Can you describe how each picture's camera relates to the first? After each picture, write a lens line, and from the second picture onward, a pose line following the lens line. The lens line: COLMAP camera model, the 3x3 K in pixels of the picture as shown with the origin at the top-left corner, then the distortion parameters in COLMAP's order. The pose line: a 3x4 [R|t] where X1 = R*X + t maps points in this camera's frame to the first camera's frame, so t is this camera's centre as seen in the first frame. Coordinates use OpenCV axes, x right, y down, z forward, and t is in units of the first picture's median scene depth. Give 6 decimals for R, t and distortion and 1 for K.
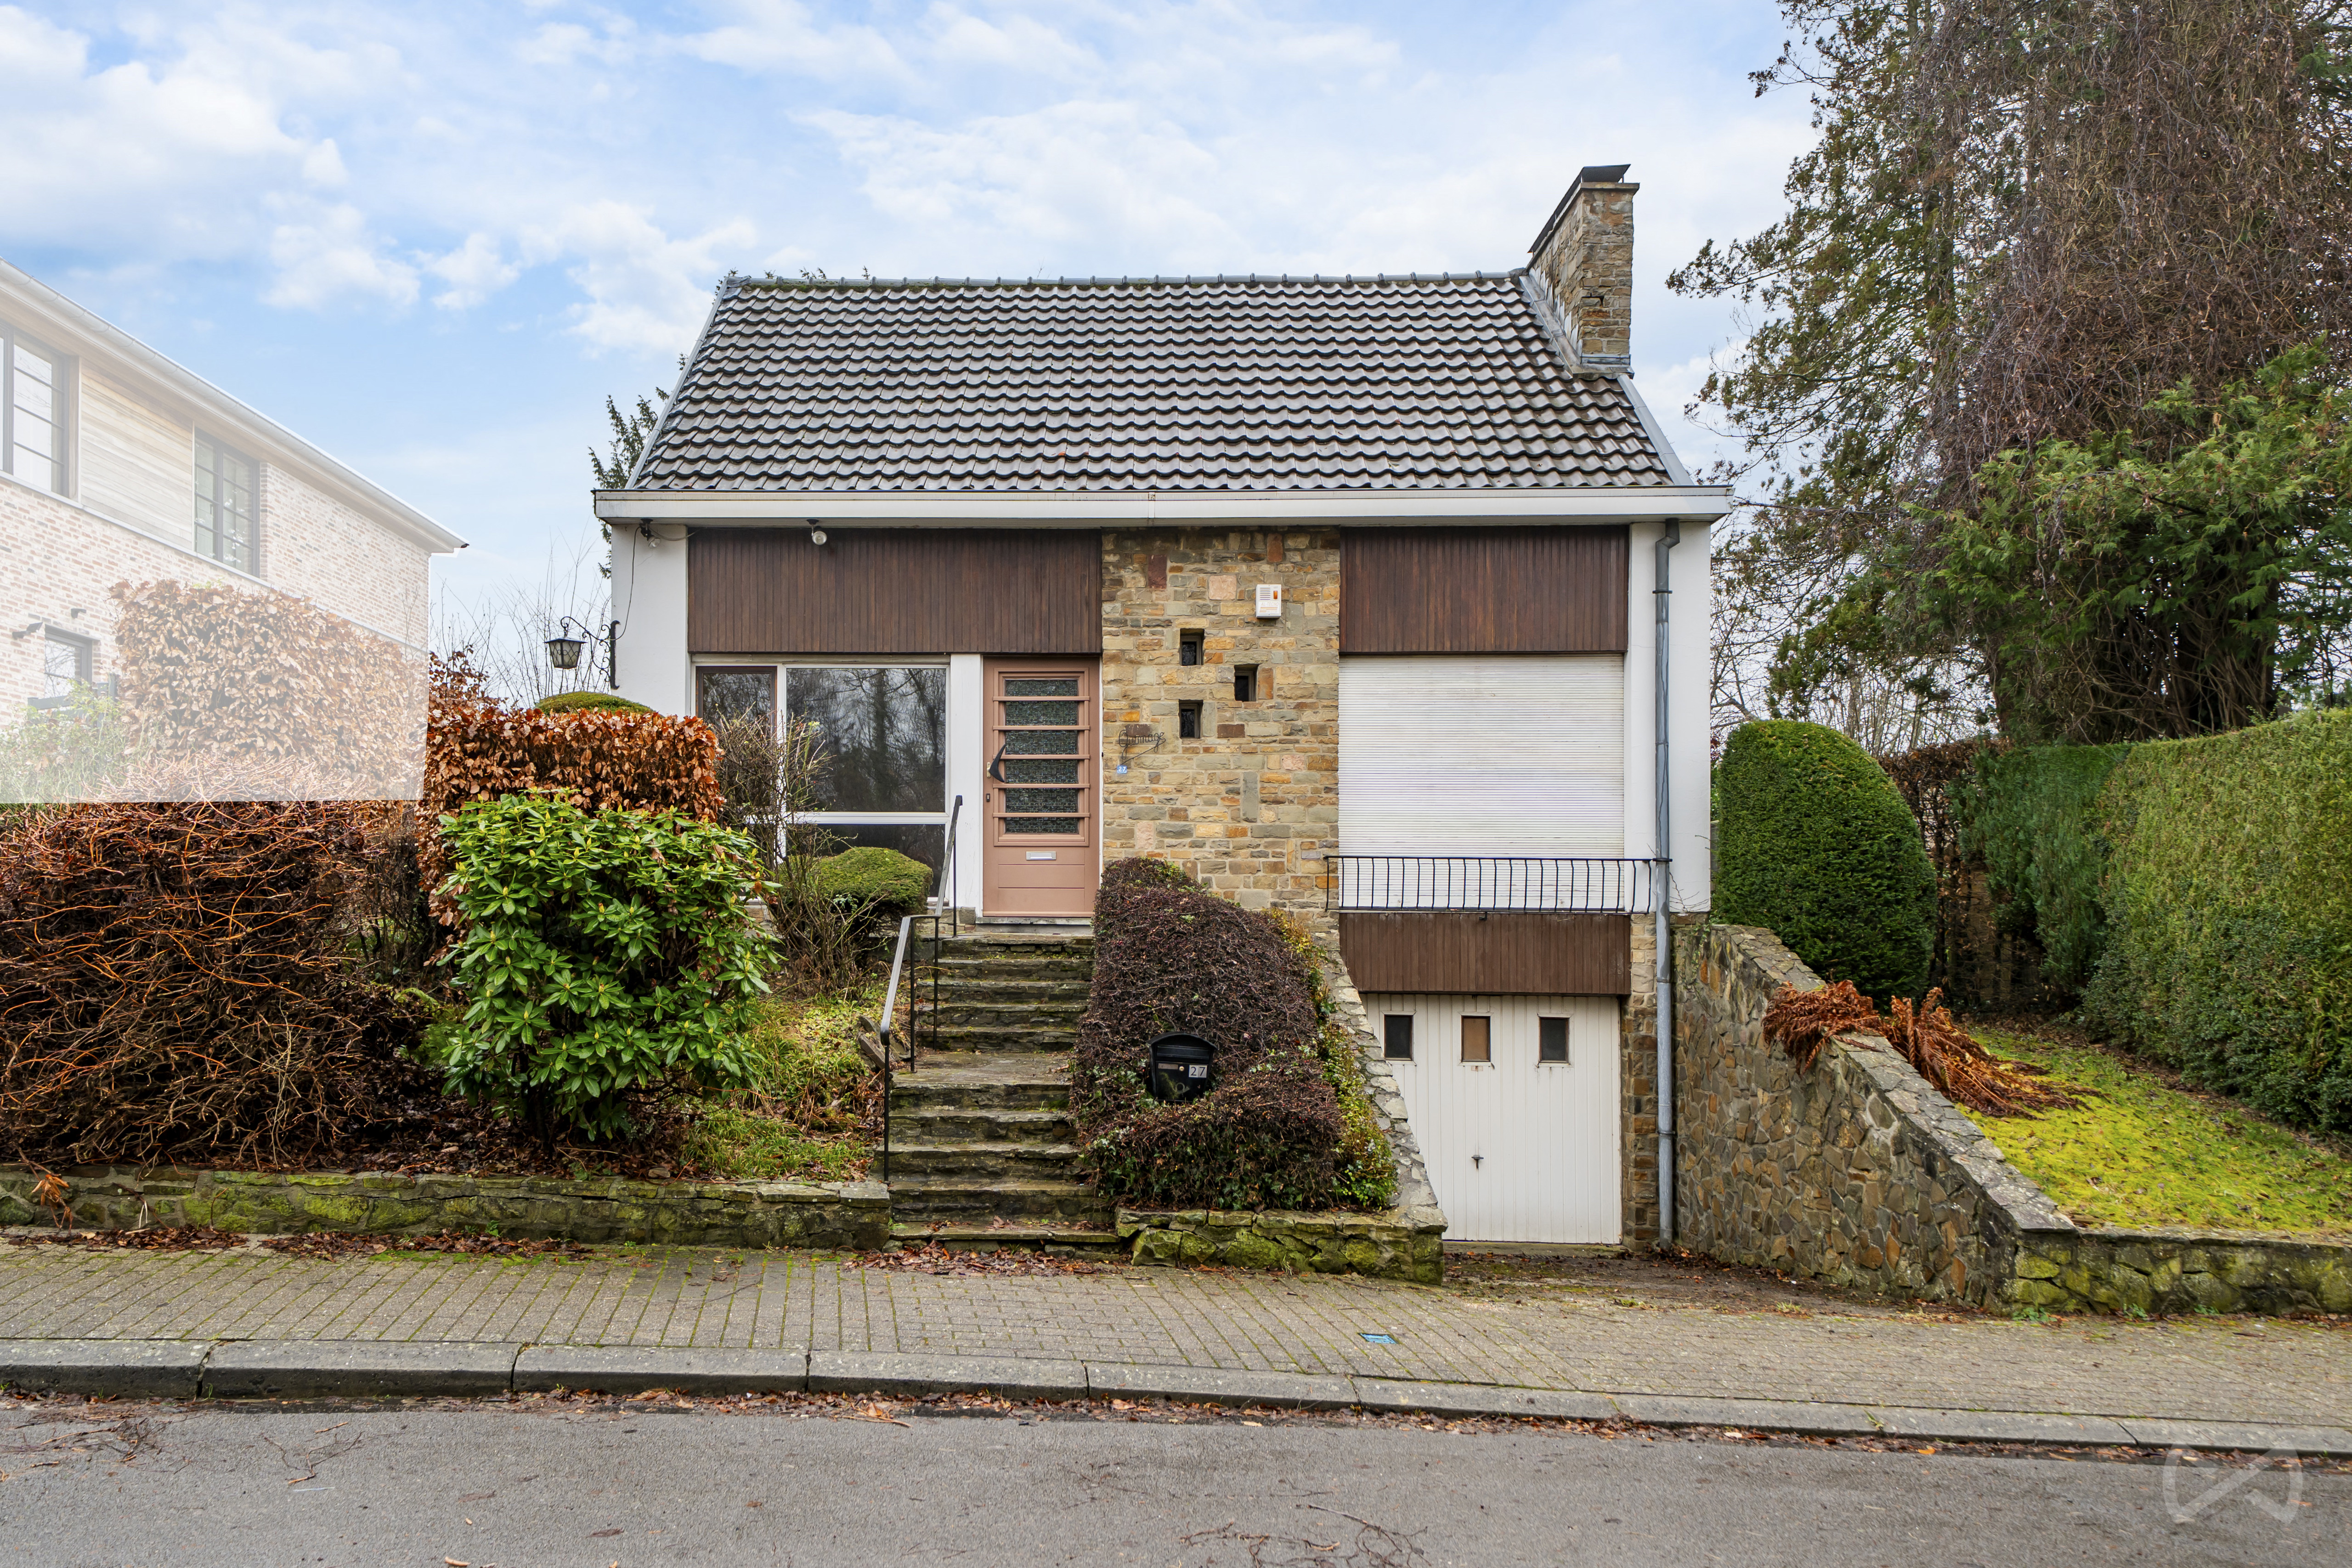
lens RADIAL K [[1560.0, 0, 1175.4], [0, 1560.0, 894.3], [0, 0, 1]] dist [0.042043, -0.003239]
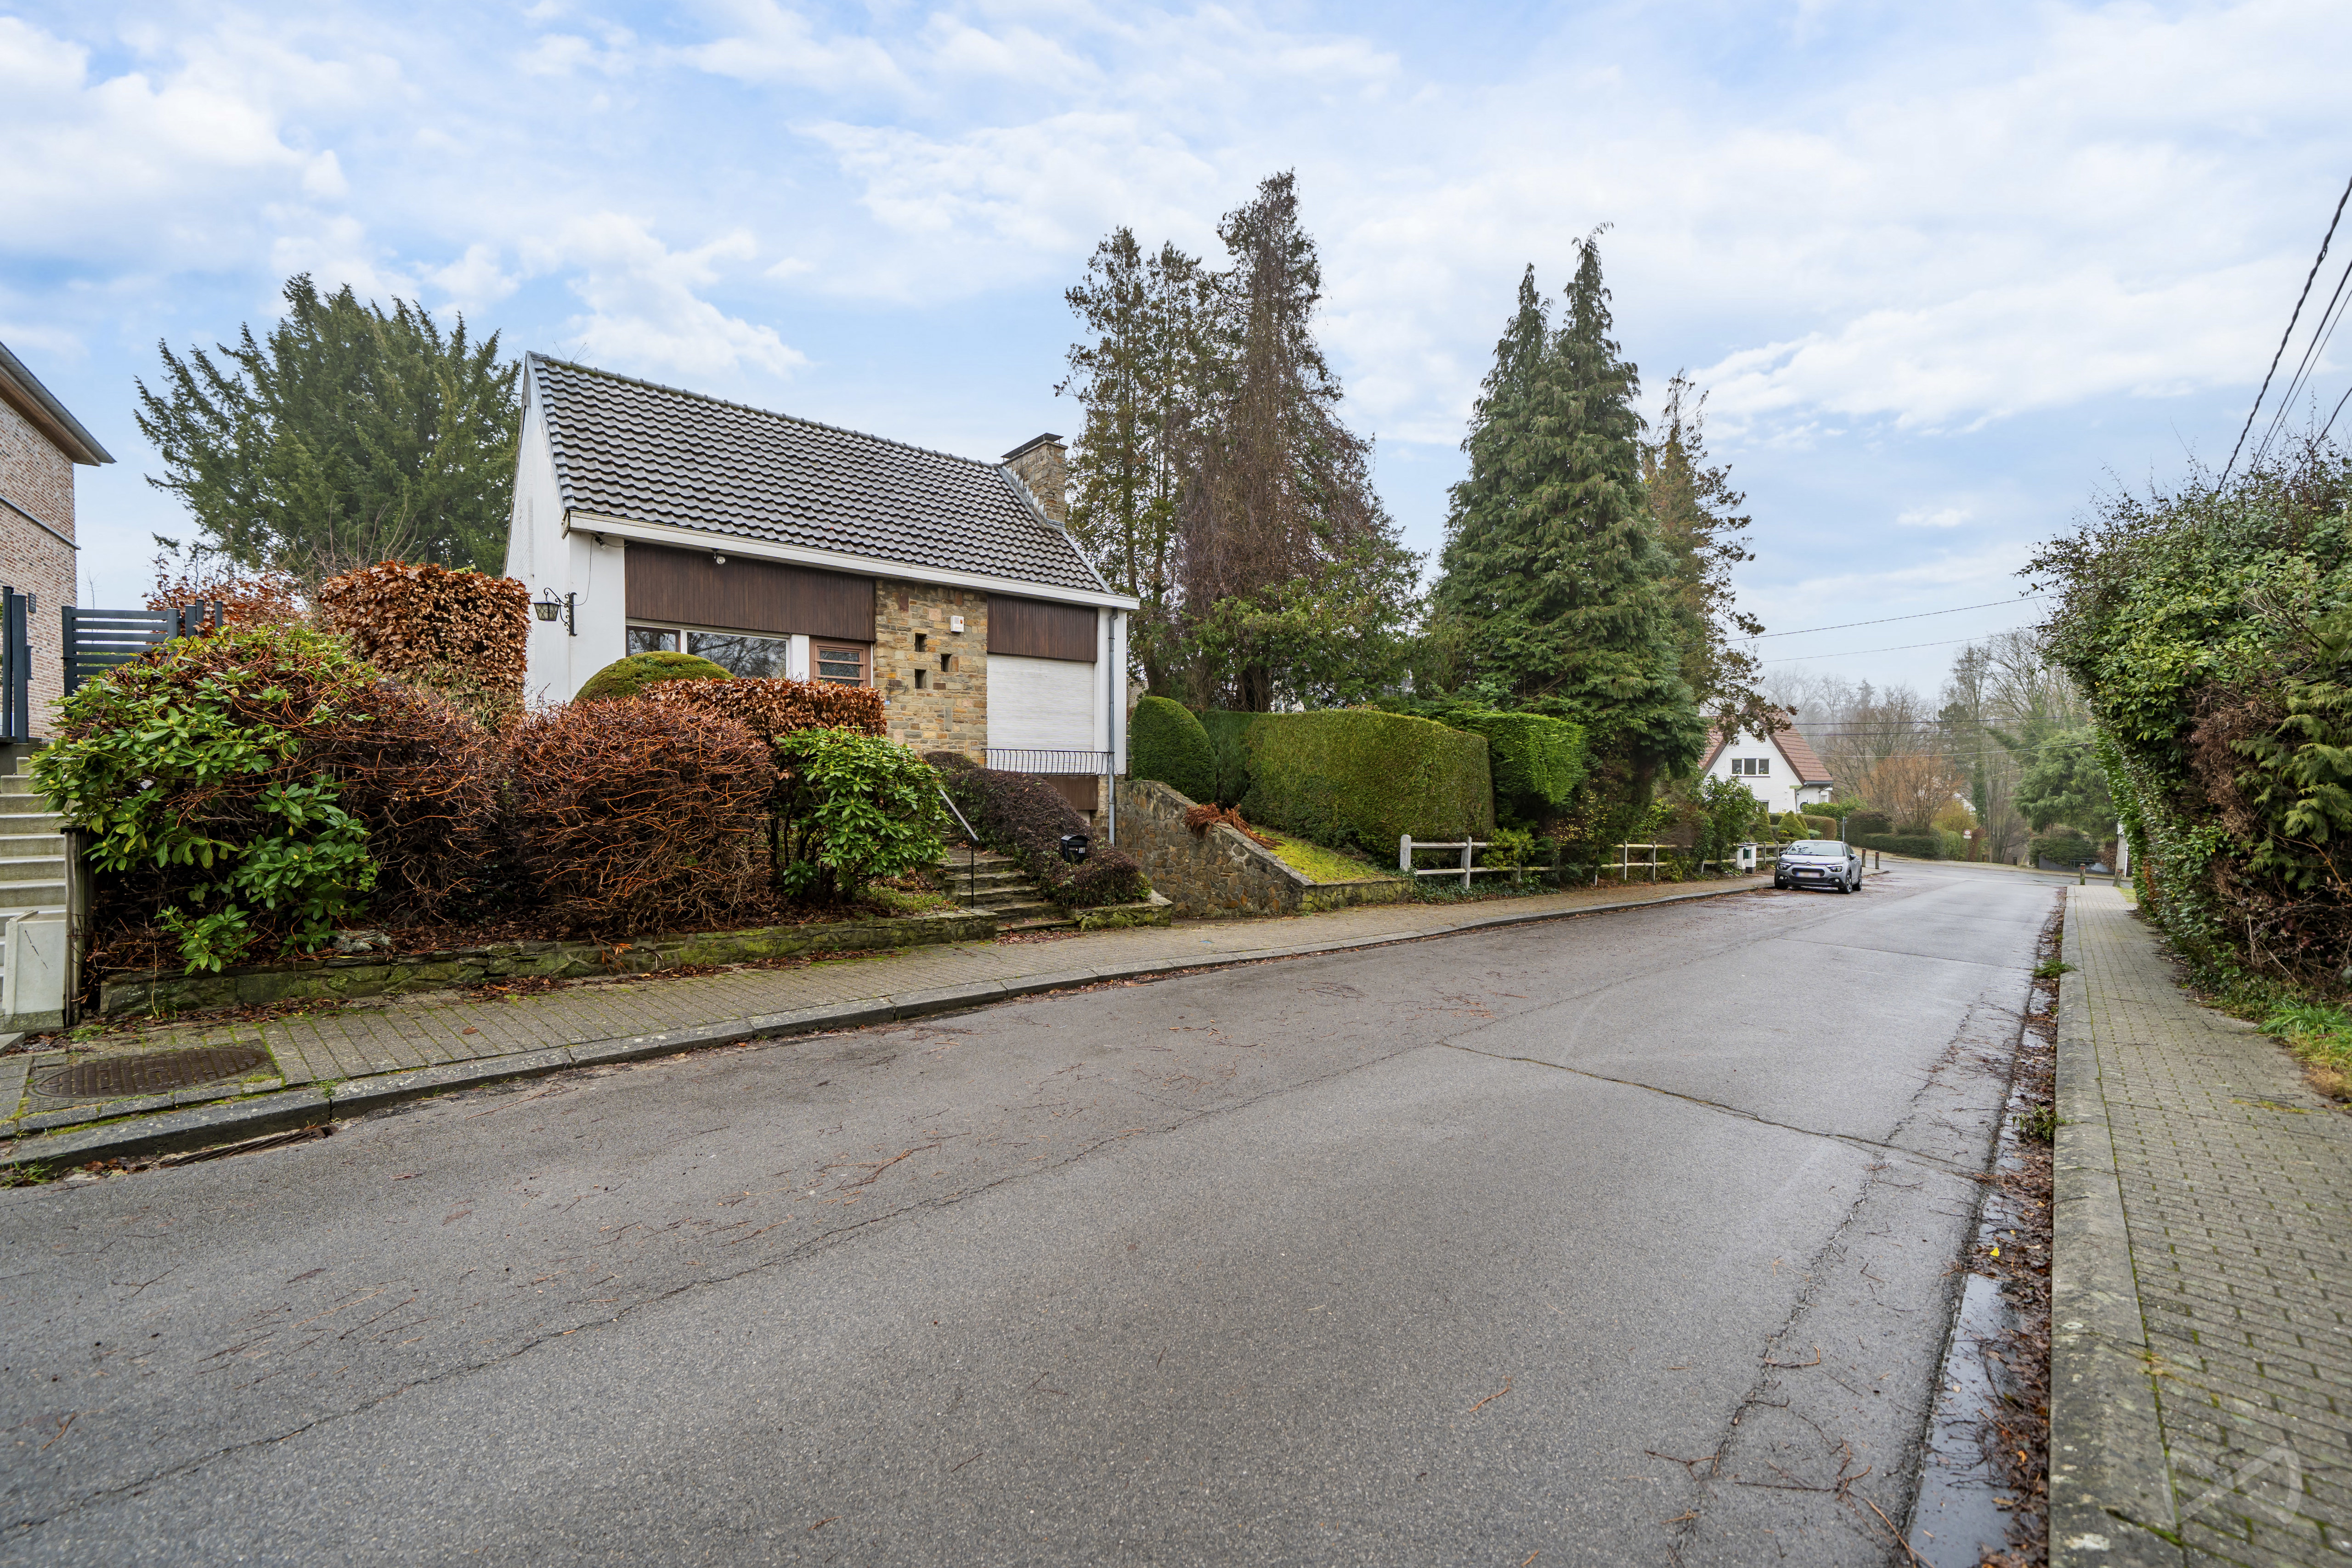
lens RADIAL K [[843.1, 0, 1176.0], [0, 843.1, 784.0], [0, 0, 1]] dist [0.001748, 0.000171]
pose [[0.775685, -0.009427, 0.631050, -0.421065], [-0.018069, 0.999147, 0.037137, -0.023299], [-0.630861, -0.040209, 0.774853, -0.051345]]
